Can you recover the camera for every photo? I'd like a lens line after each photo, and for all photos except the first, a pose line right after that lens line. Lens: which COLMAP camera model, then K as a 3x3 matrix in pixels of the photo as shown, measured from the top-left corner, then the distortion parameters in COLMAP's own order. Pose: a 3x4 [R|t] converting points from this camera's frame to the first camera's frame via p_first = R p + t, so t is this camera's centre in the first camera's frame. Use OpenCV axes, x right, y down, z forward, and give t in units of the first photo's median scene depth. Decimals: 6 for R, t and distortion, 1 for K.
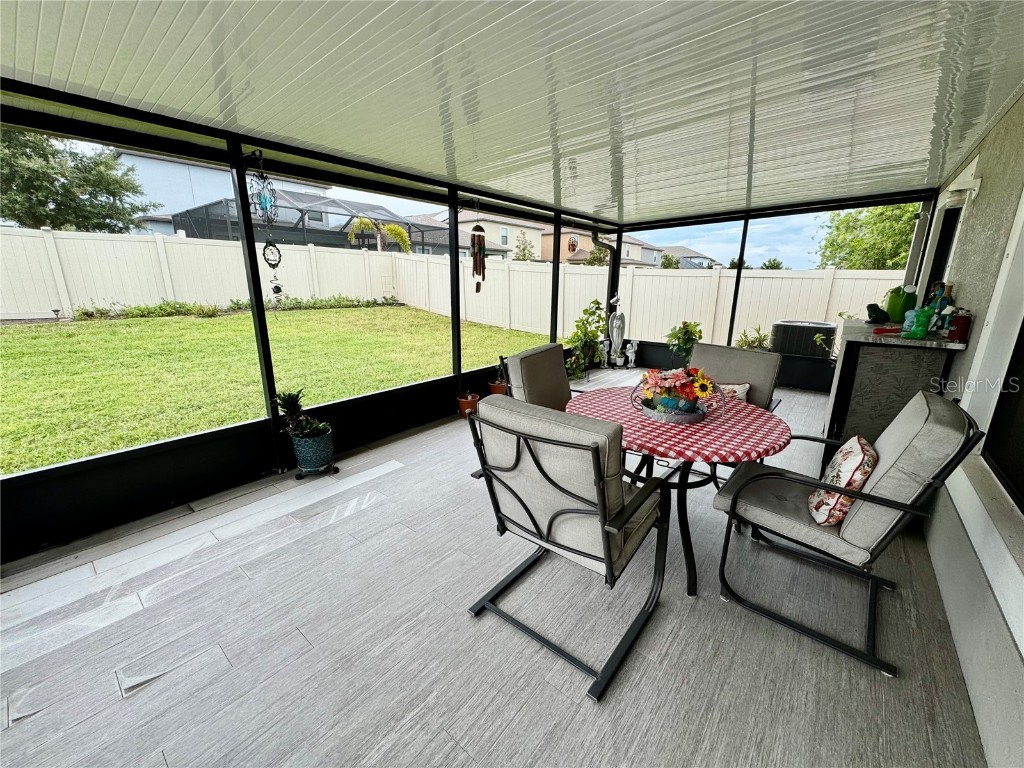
lens RADIAL K [[409.1, 0, 514.2], [0, 409.1, 383.9], [0, 0, 1]] dist [0.003426, 0.000176]
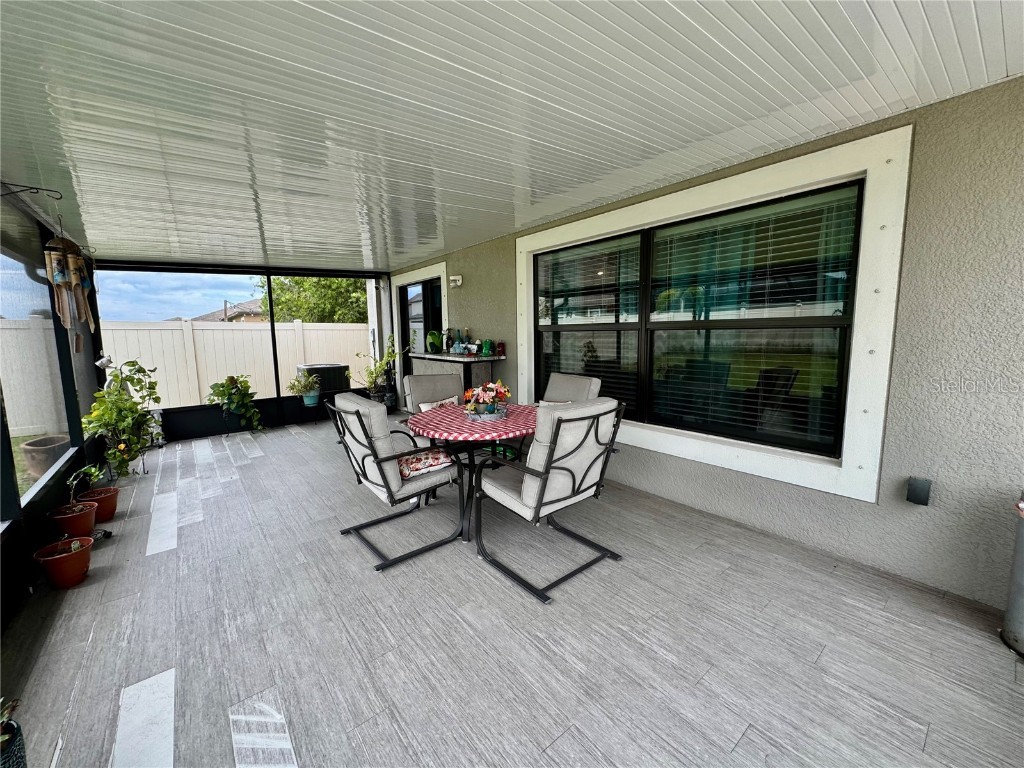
lens RADIAL K [[409.1, 0, 513.8], [0, 409.1, 381.0], [0, 0, 1]] dist [0.003426, 0.000176]
pose [[0.202734, -0.127154, 0.970943, -1.174952], [0.261413, 0.962577, 0.071475, -0.146373], [-0.943696, 0.239327, 0.228387, 0.686515]]
